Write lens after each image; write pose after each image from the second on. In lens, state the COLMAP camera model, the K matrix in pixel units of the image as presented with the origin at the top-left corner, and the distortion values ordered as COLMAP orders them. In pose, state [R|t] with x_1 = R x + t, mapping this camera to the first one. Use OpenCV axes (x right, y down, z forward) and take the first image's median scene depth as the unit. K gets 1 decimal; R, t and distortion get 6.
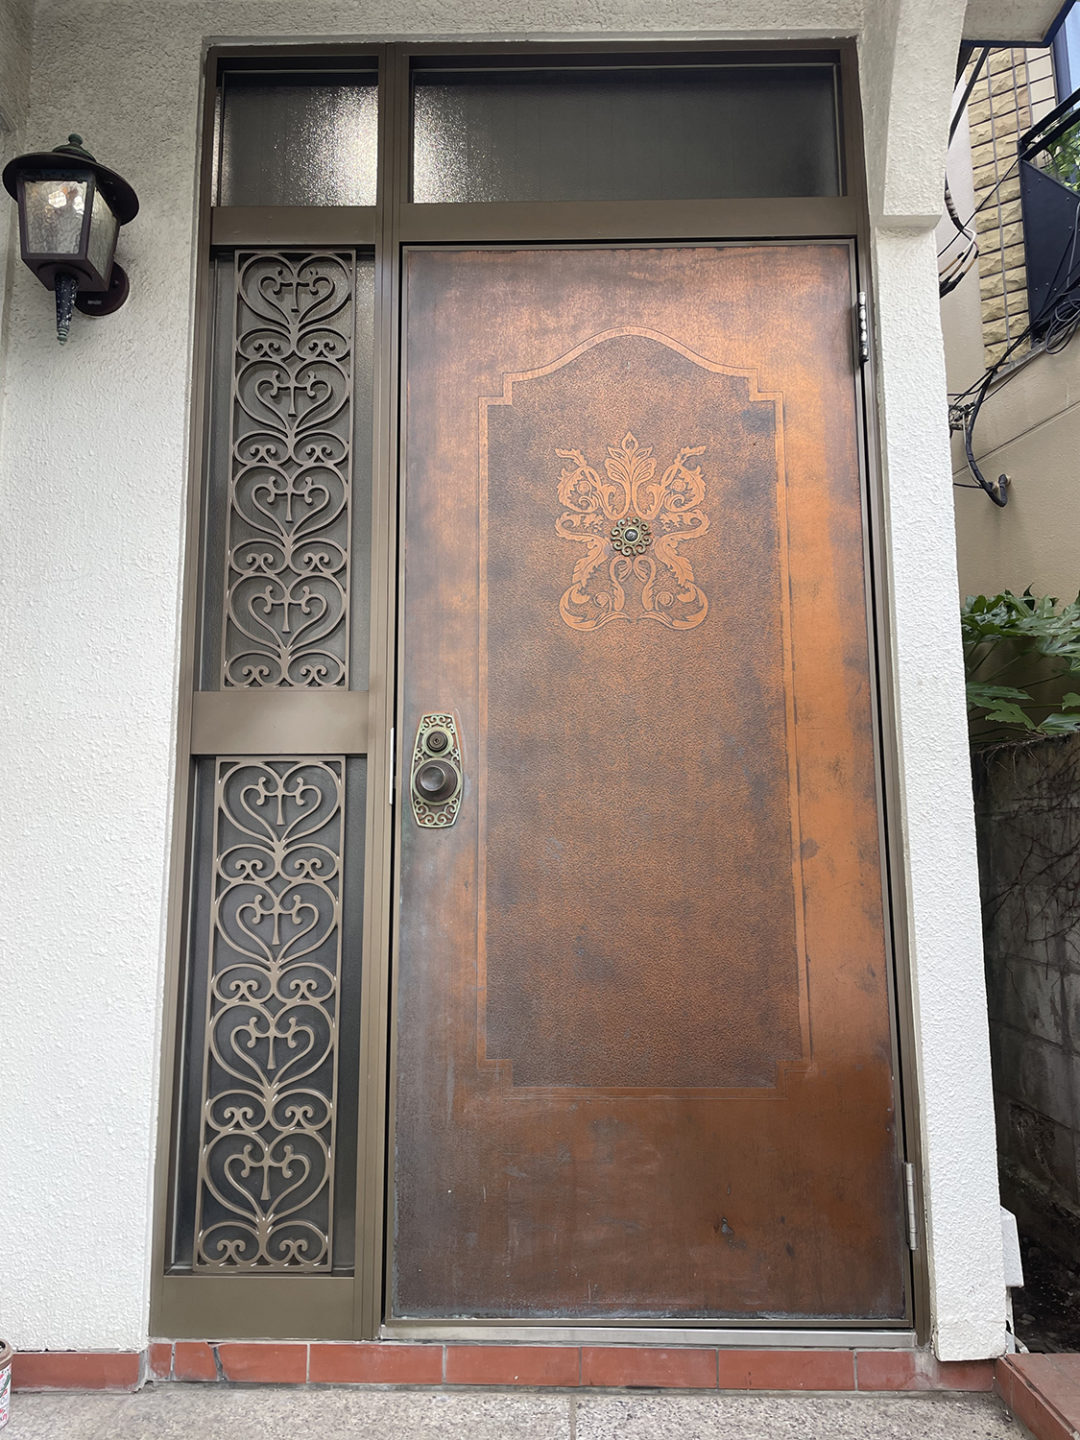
lens RADIAL K [[1090.3, 0, 540.0], [0, 1090.3, 720.0], [0, 0, 1]] dist [0.085389, -0.117692]
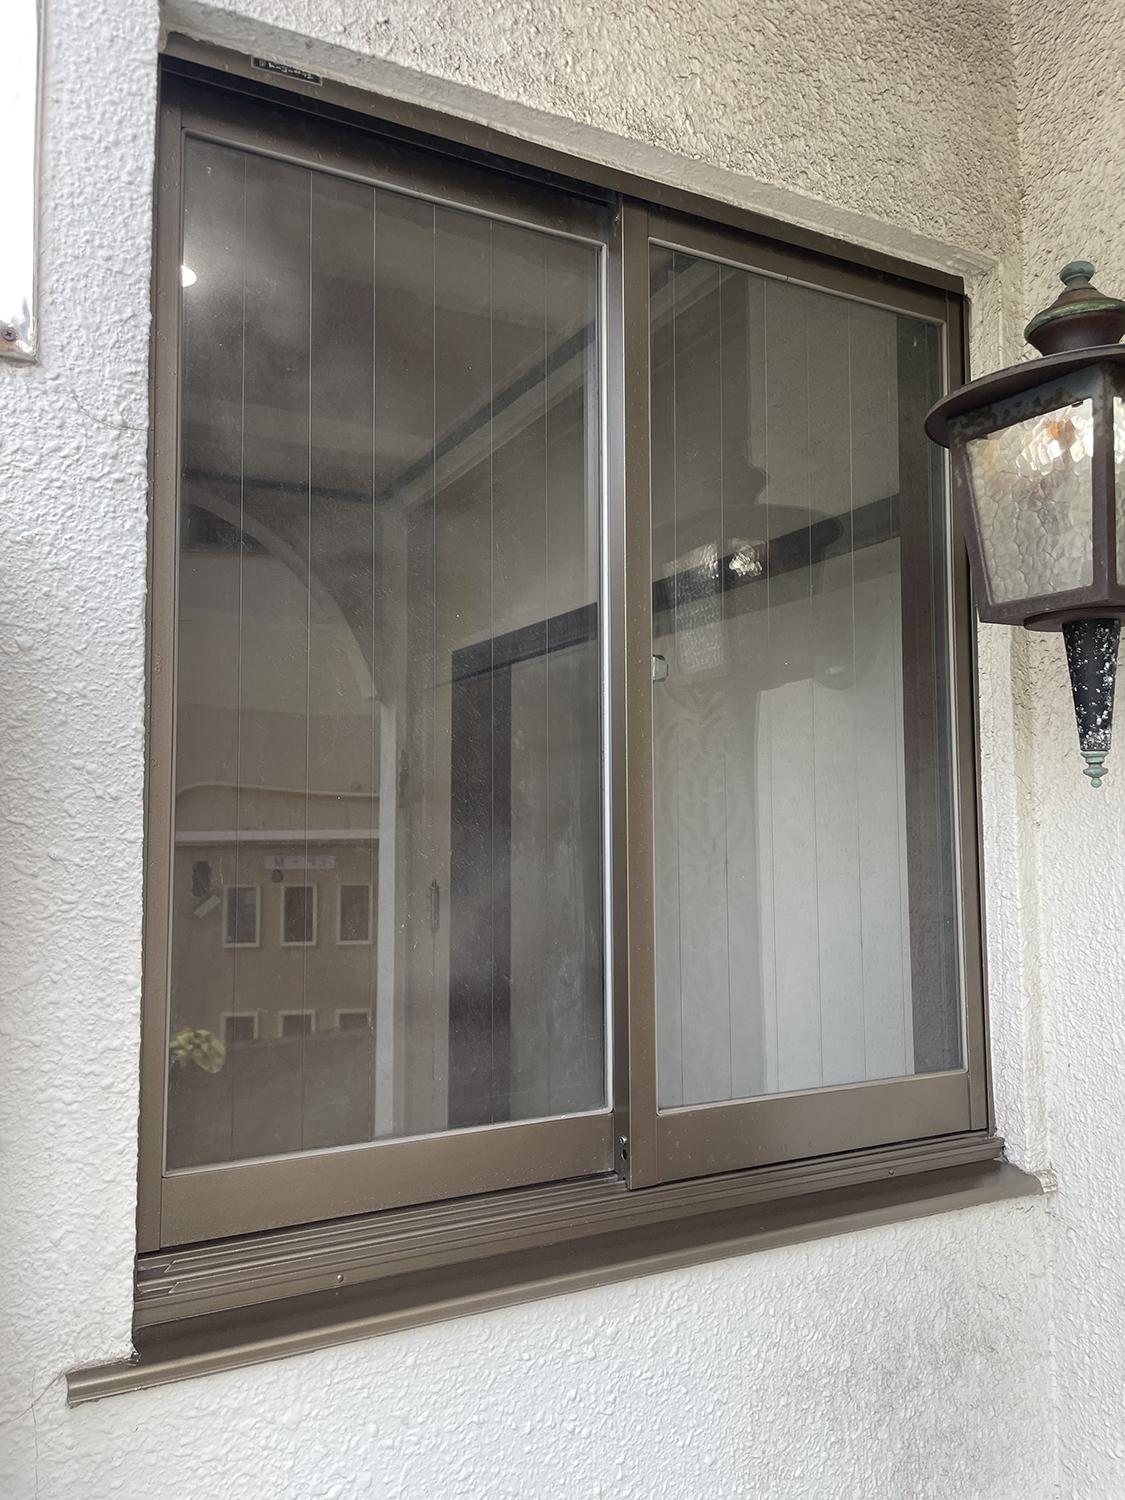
lens RADIAL K [[1130.1, 0, 576.3], [0, 1130.1, 747.5], [0, 0, 1]] dist [0.085582, -0.115232]
pose [[0.487465, -0.058276, -0.871195, -0.139670], [0.134498, 0.990873, 0.008975, -0.368123], [0.862721, -0.121549, 0.490854, 0.587746]]
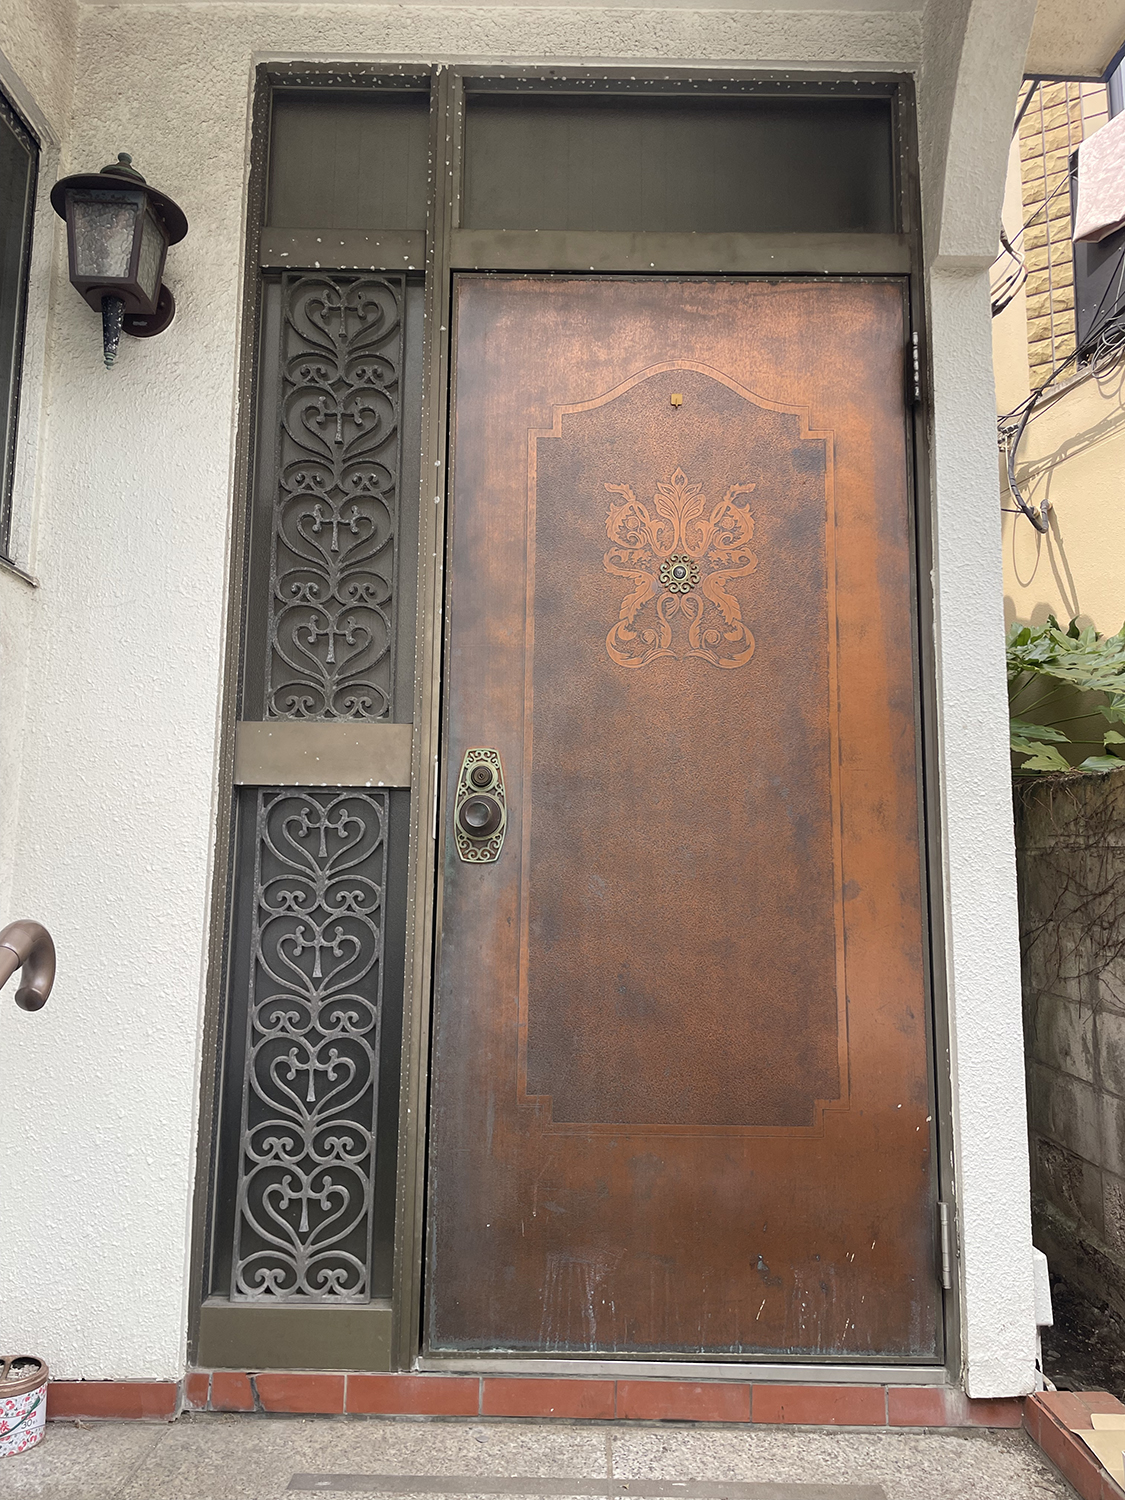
lens RADIAL K [[1130.1, 0, 576.3], [0, 1130.1, 747.5], [0, 0, 1]] dist [0.085582, -0.115232]
pose [[0.999695, 0.018408, 0.016458, -0.024682], [-0.018657, 0.999712, 0.015120, -0.023354], [-0.016175, -0.015422, 0.999750, -0.033417]]
